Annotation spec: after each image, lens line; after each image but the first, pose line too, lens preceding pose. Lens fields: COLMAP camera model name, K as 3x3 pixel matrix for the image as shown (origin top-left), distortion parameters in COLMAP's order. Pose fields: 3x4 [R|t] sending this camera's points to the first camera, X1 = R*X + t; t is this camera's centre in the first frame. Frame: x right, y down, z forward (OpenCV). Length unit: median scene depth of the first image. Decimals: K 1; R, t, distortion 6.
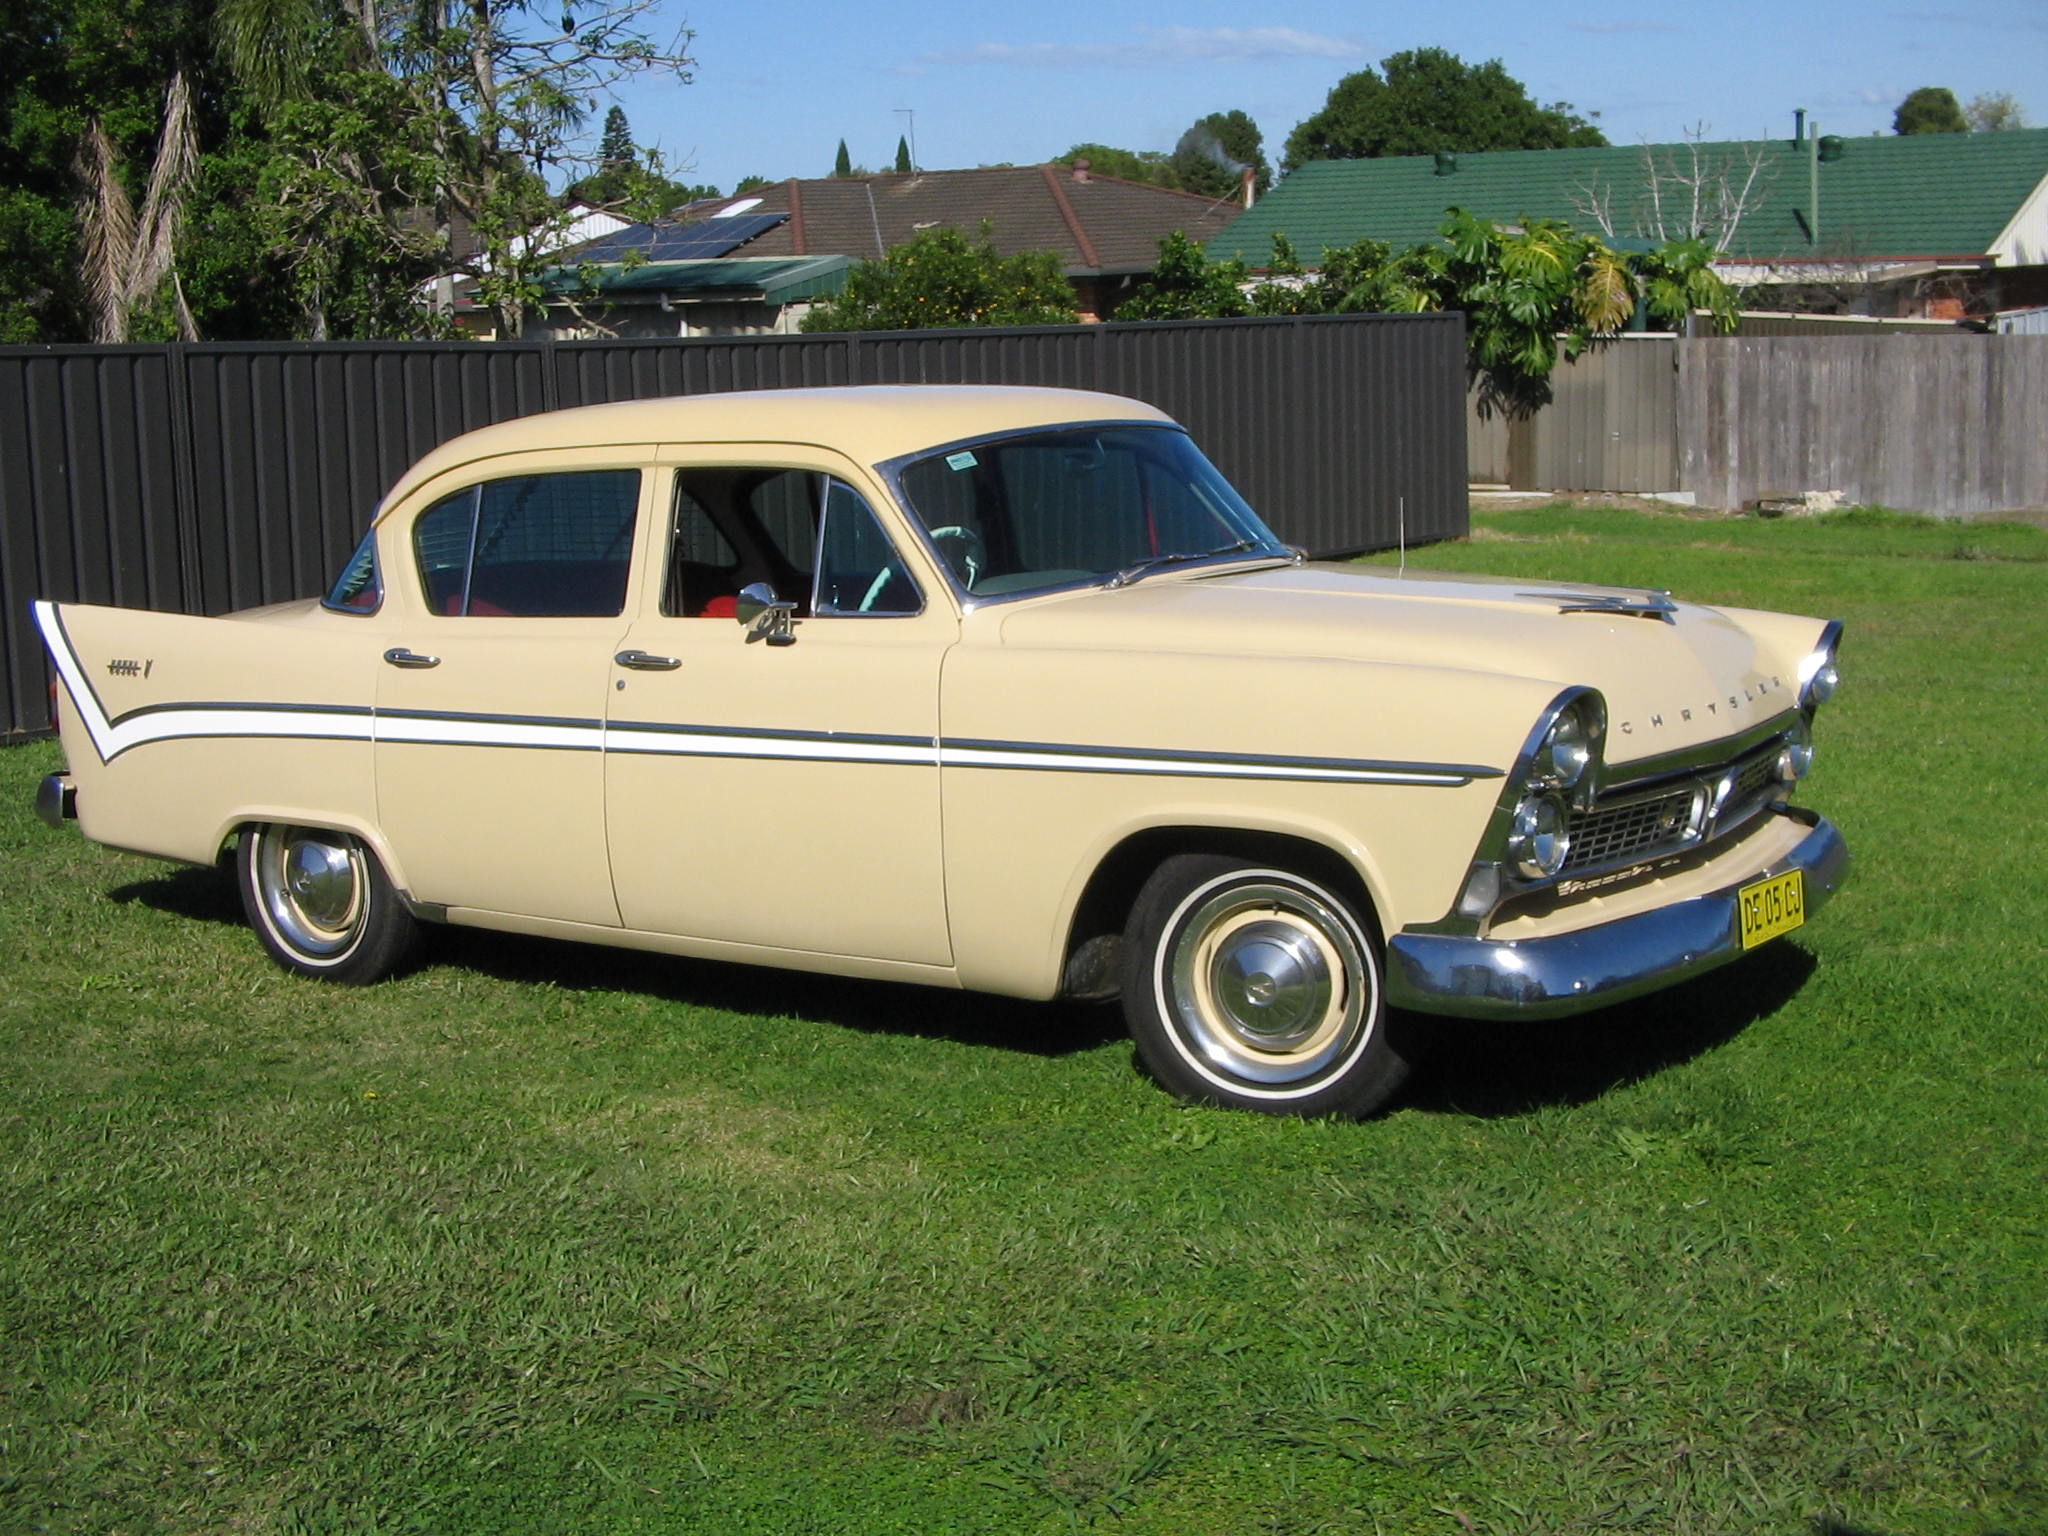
lens RADIAL K [[2664.7, 0, 1024.0], [0, 2664.7, 768.0], [0, 0, 1]] dist [-0.151332, 0.112843]
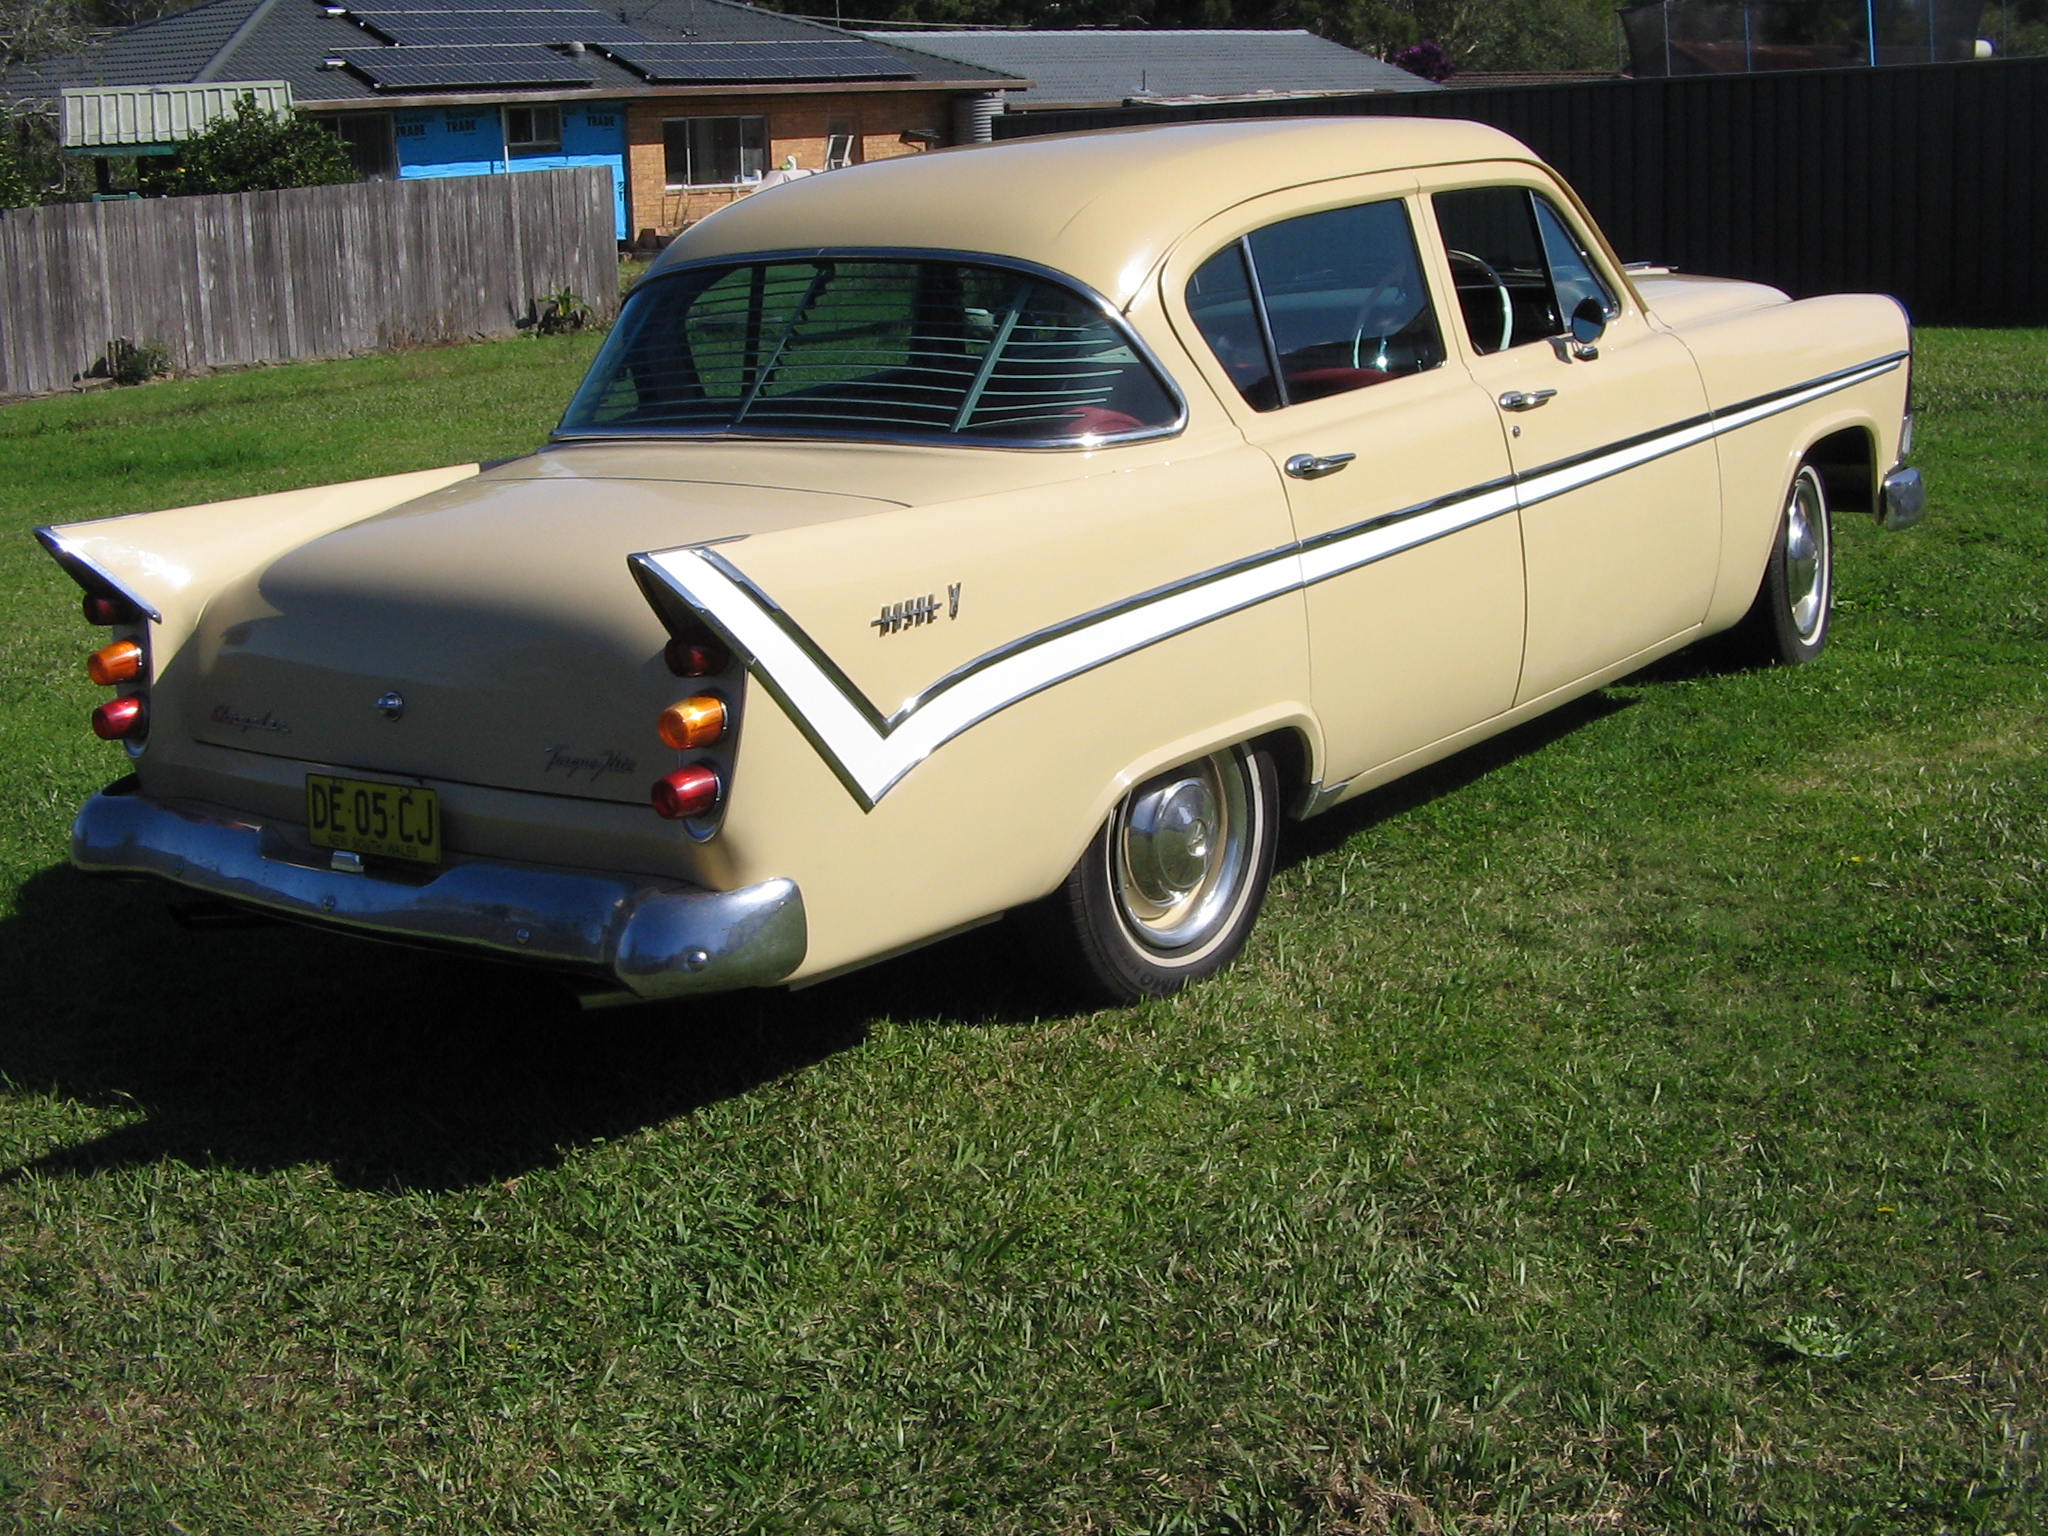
lens RADIAL K [[2664.7, 0, 1024.0], [0, 2664.7, 768.0], [0, 0, 1]] dist [-0.151332, 0.112843]
pose [[0.068091, -0.221774, 0.972718, -0.982379], [0.200608, 0.958111, 0.204401, -0.128806], [-0.977302, 0.181217, 0.109728, 1.008511]]
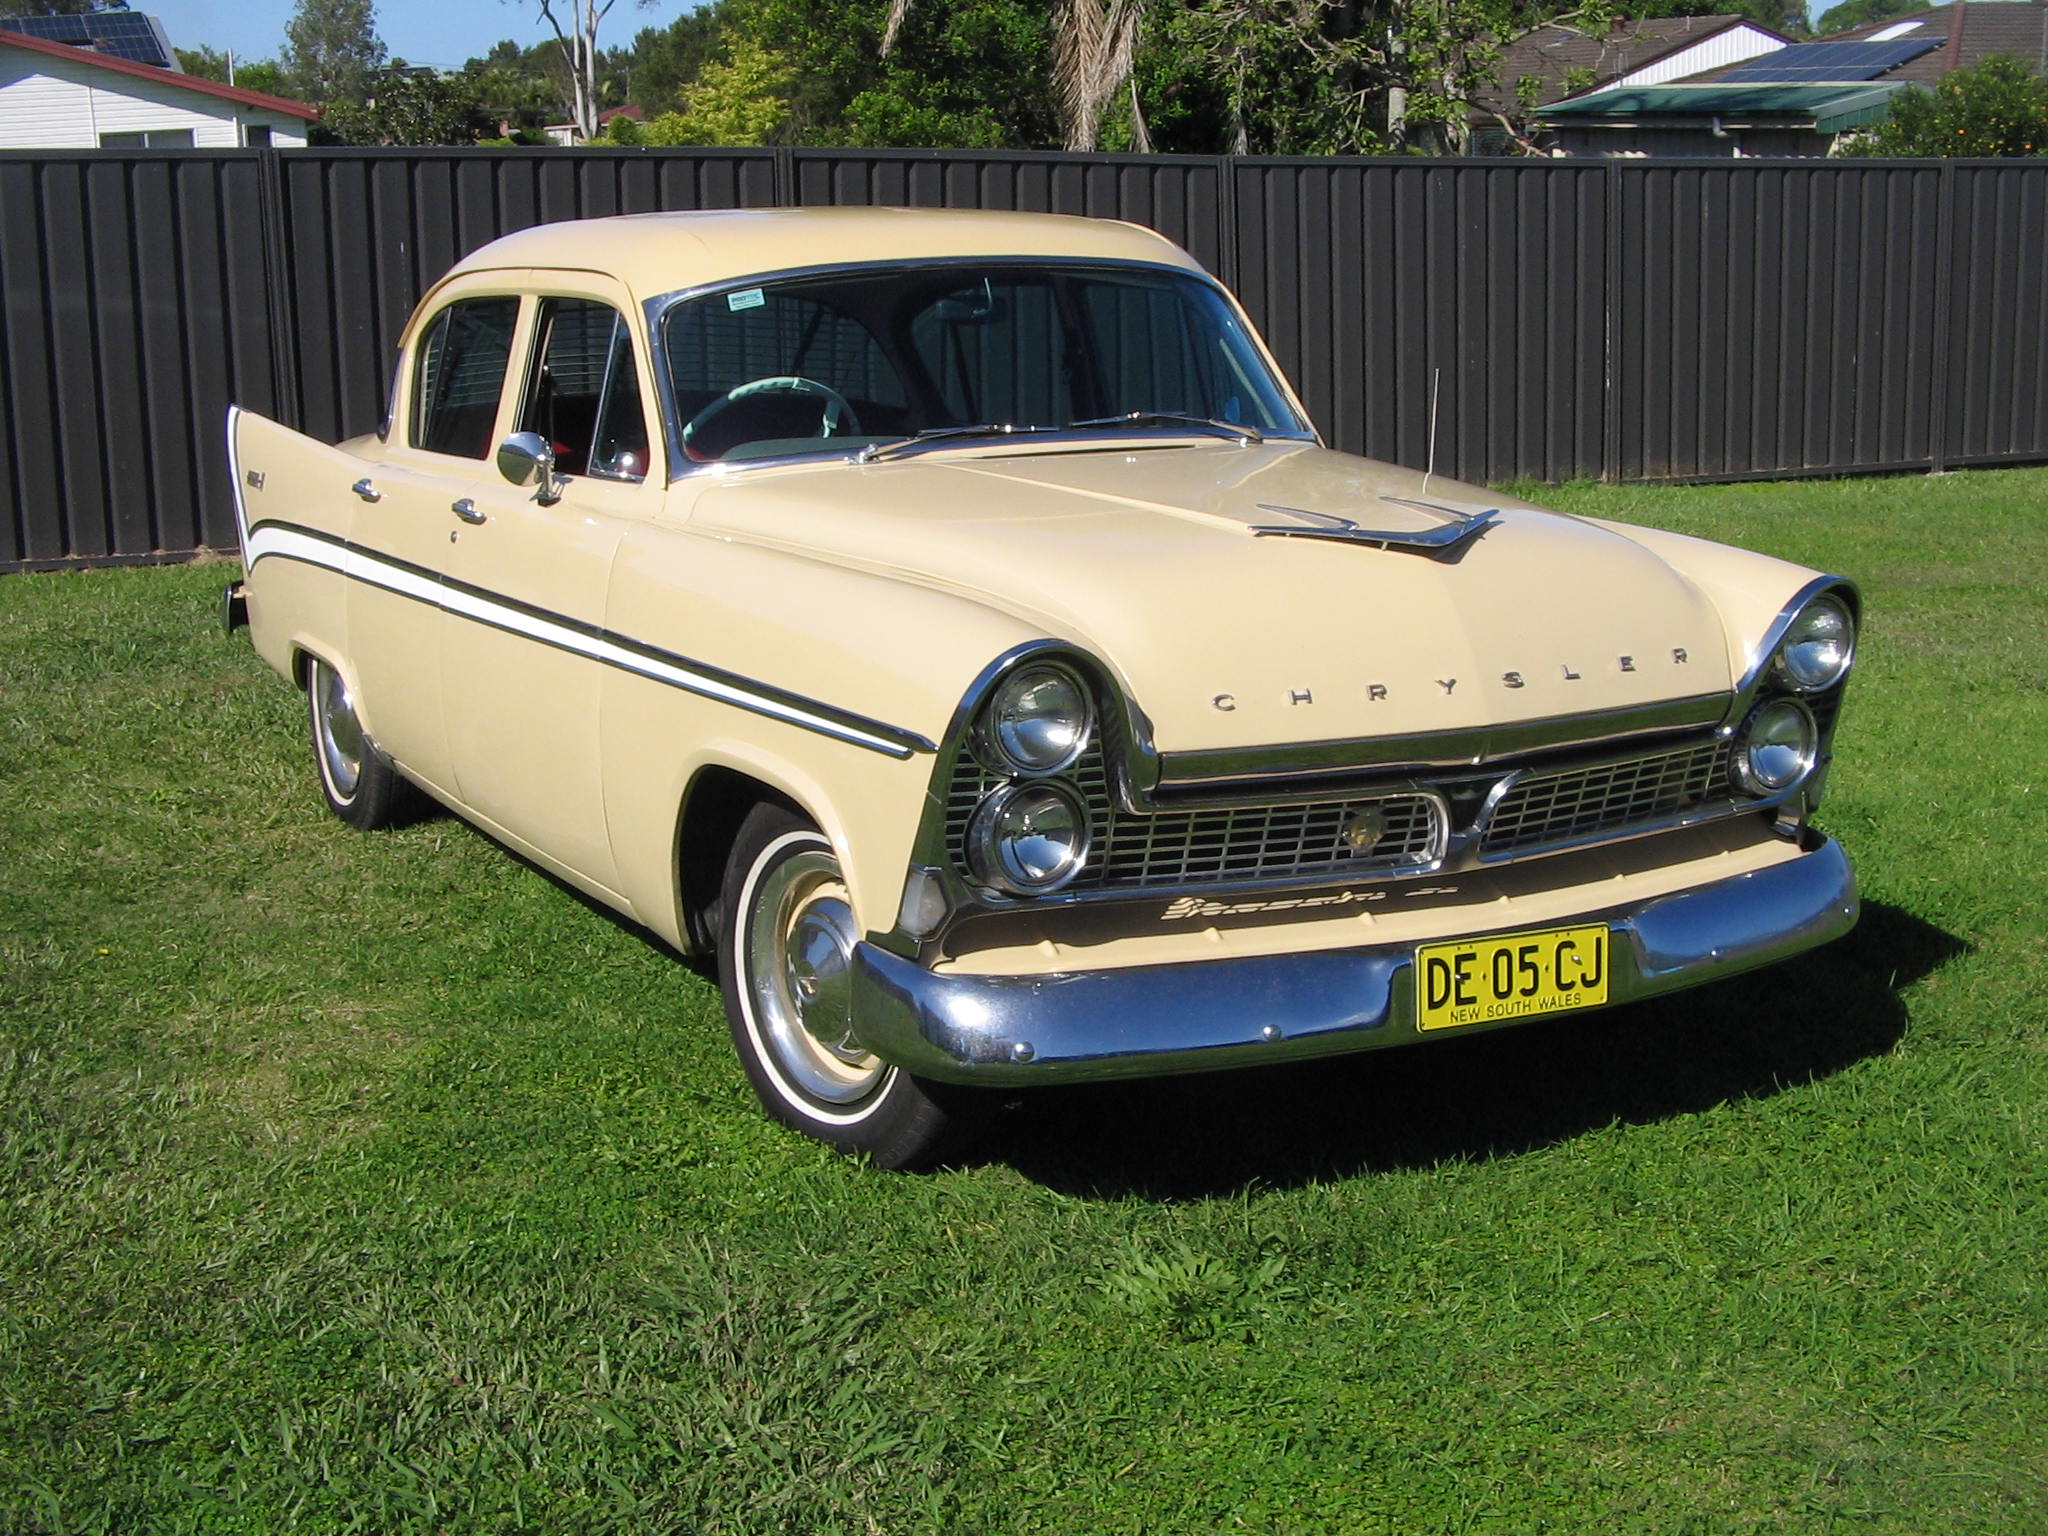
lens RADIAL K [[2664.7, 0, 1024.0], [0, 2664.7, 768.0], [0, 0, 1]] dist [-0.151332, 0.112843]
pose [[0.898966, 0.112306, -0.423376, 0.381098], [-0.084271, 0.992859, 0.084434, -0.042222], [0.429835, -0.040225, 0.902011, 0.253351]]
